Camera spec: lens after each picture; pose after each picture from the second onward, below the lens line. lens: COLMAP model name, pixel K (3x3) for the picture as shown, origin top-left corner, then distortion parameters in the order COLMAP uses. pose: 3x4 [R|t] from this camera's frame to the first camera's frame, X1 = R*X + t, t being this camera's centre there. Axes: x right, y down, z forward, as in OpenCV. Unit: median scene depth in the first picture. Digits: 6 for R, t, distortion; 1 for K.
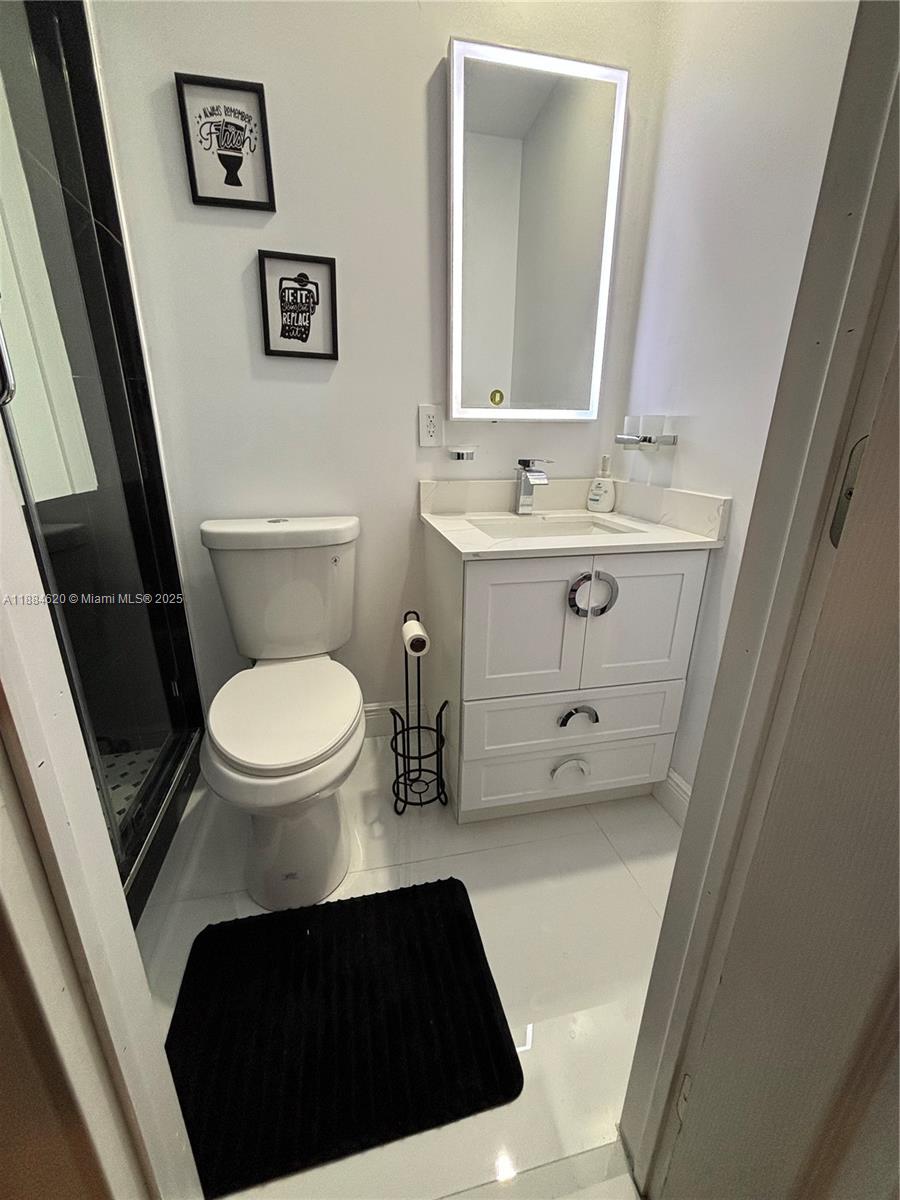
lens RADIAL K [[482.0, 0, 448.3], [0, 482.0, 600.8], [0, 0, 1]] dist [0.000123, -0.000832]
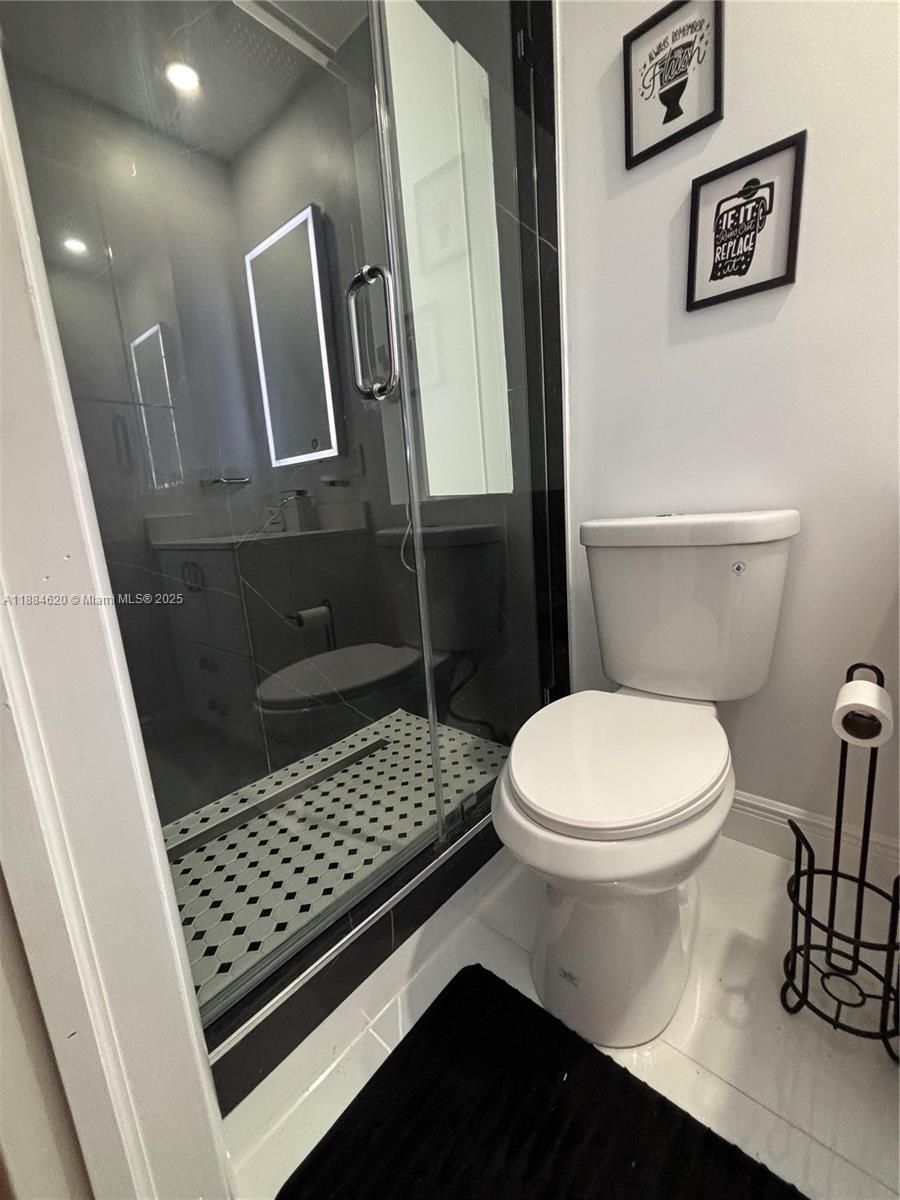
lens RADIAL K [[482.0, 0, 450.8], [0, 482.0, 597.2], [0, 0, 1]] dist [0.000123, -0.000832]
pose [[0.592052, 0.099887, -0.799685, 0.077370], [-0.181183, 0.983384, -0.011308, 0.039573], [0.785269, 0.151584, 0.600313, 0.287851]]
